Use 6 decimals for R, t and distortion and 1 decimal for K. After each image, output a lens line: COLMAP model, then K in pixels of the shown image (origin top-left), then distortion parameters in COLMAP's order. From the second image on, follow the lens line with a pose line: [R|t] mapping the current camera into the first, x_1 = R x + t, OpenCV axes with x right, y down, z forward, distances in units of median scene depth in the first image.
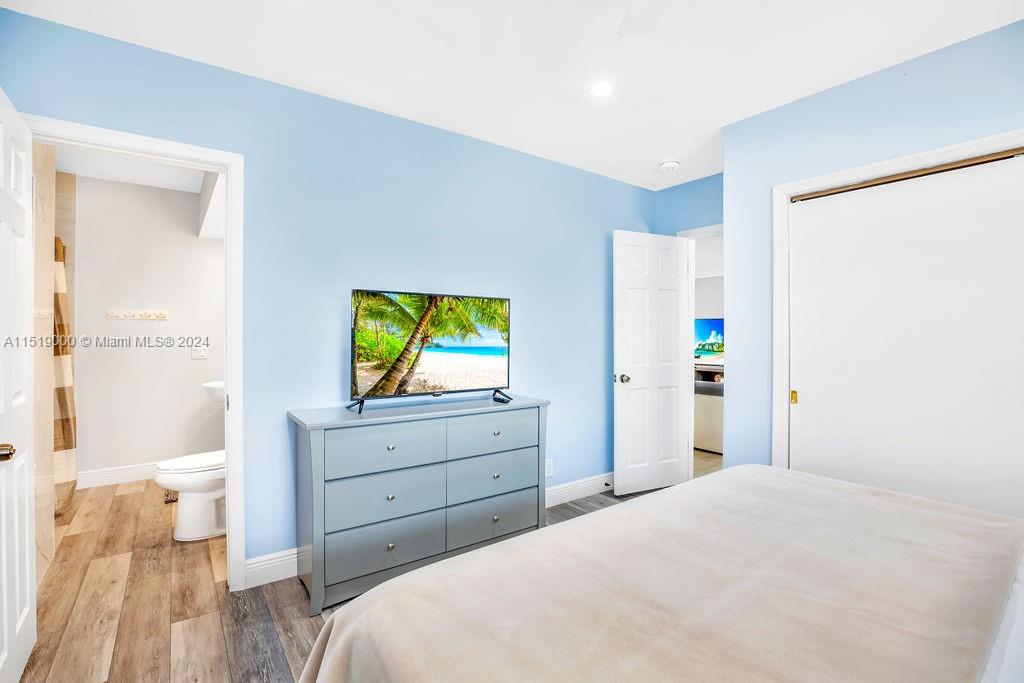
lens RADIAL K [[479.4, 0, 512.0], [0, 479.4, 341.5], [0, 0, 1]] dist [0.002156, 0.000590]
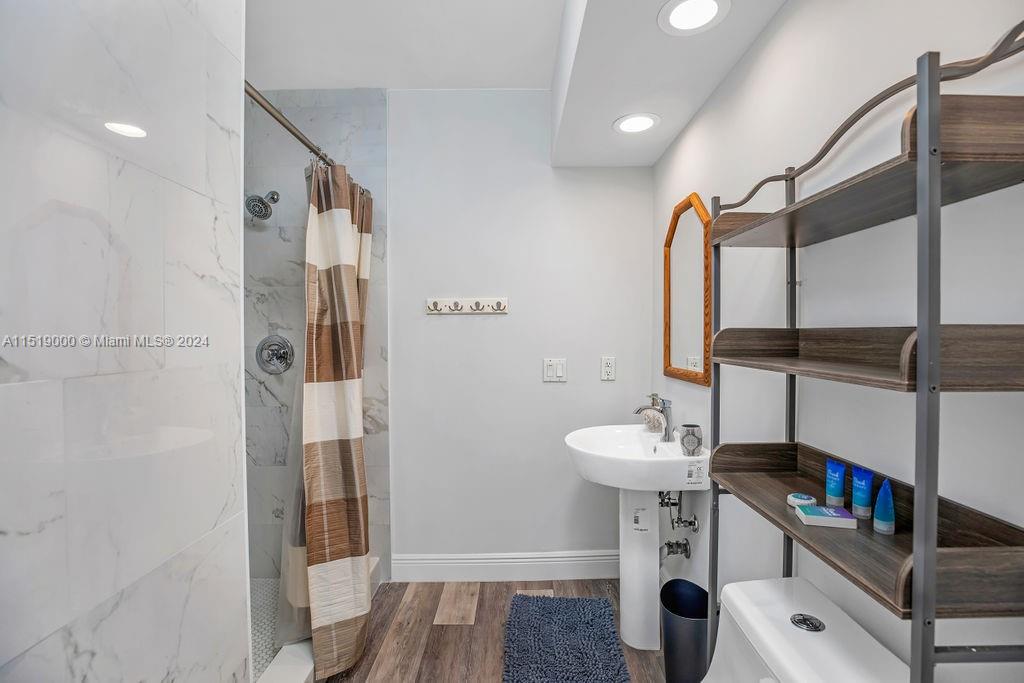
lens RADIAL K [[479.4, 0, 512.0], [0, 479.4, 341.5], [0, 0, 1]] dist [0.002156, 0.000590]
pose [[0.810621, -0.003673, -0.585559, -0.468642], [0.003612, 0.999993, -0.001272, -0.011232], [0.585559, -0.001084, 0.810629, 0.666489]]
